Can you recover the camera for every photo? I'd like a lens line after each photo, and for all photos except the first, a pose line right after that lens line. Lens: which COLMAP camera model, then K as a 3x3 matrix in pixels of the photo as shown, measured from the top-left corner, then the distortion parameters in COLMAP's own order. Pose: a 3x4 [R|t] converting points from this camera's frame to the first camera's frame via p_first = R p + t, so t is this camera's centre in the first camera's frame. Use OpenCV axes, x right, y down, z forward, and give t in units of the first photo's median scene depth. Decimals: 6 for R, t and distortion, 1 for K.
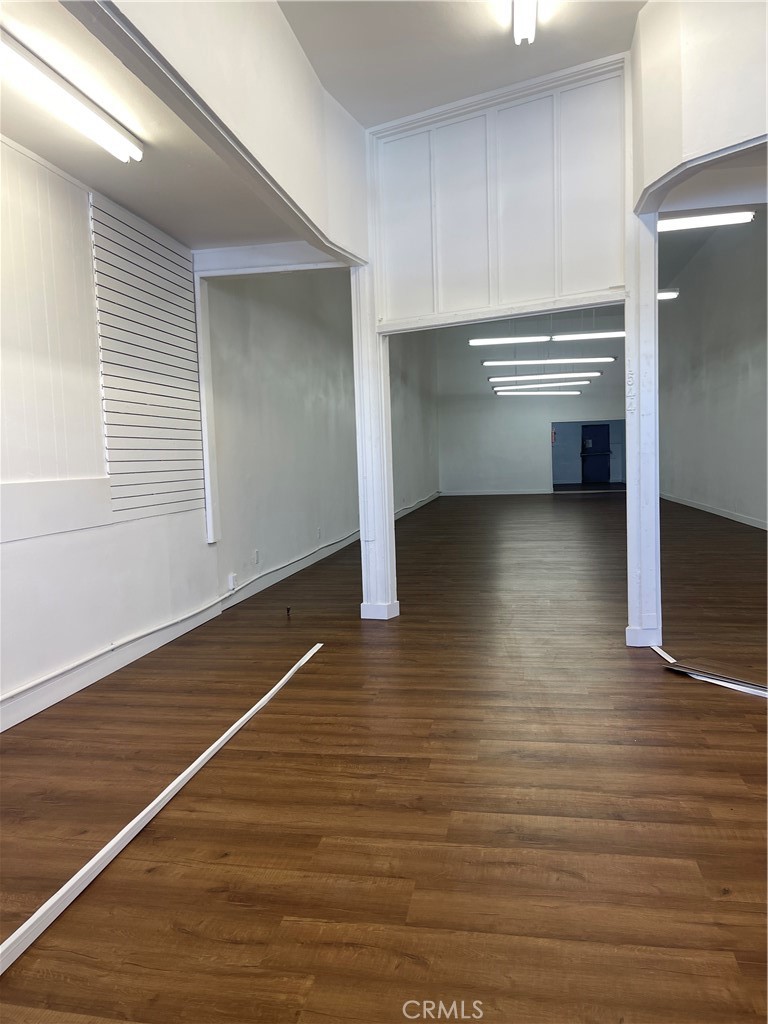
lens RADIAL K [[764.6, 0, 384.0], [0, 764.6, 512.0], [0, 0, 1]] dist [0.081544, -0.007300]
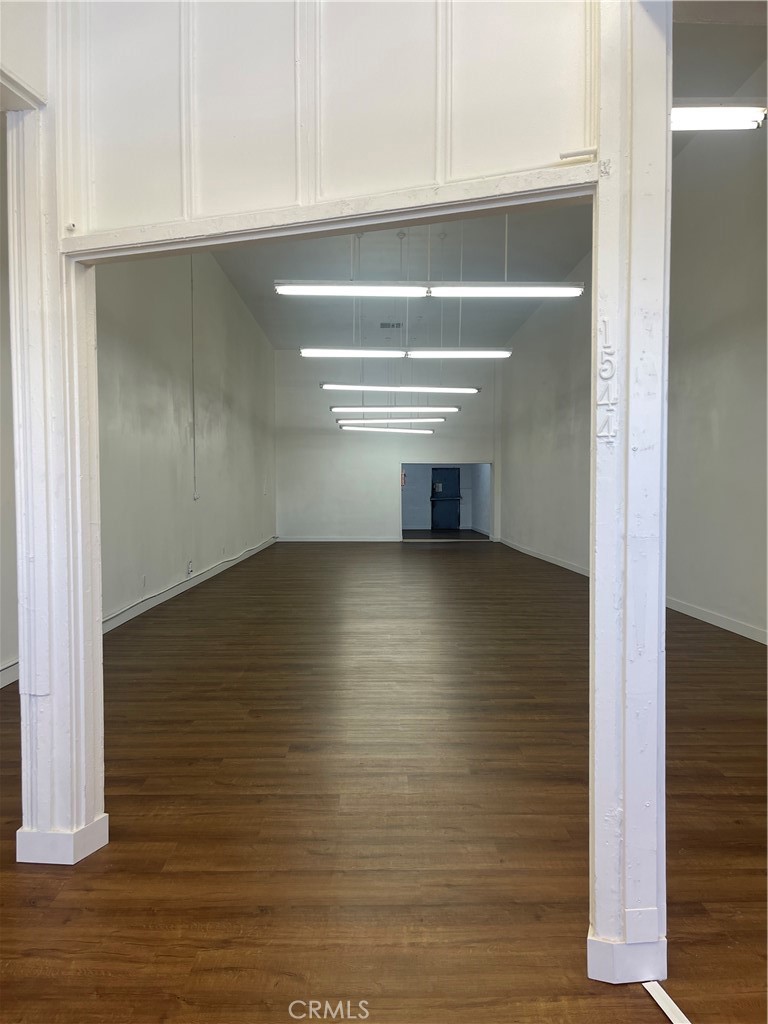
lens RADIAL K [[740.3, 0, 384.0], [0, 740.3, 512.0], [0, 0, 1]] dist [-0.001544, -0.002753]
pose [[0.980383, 0.025717, 0.195416, 0.093982], [-0.016520, 0.998684, -0.048548, -0.054052], [-0.196407, 0.044368, 0.979518, 0.497526]]
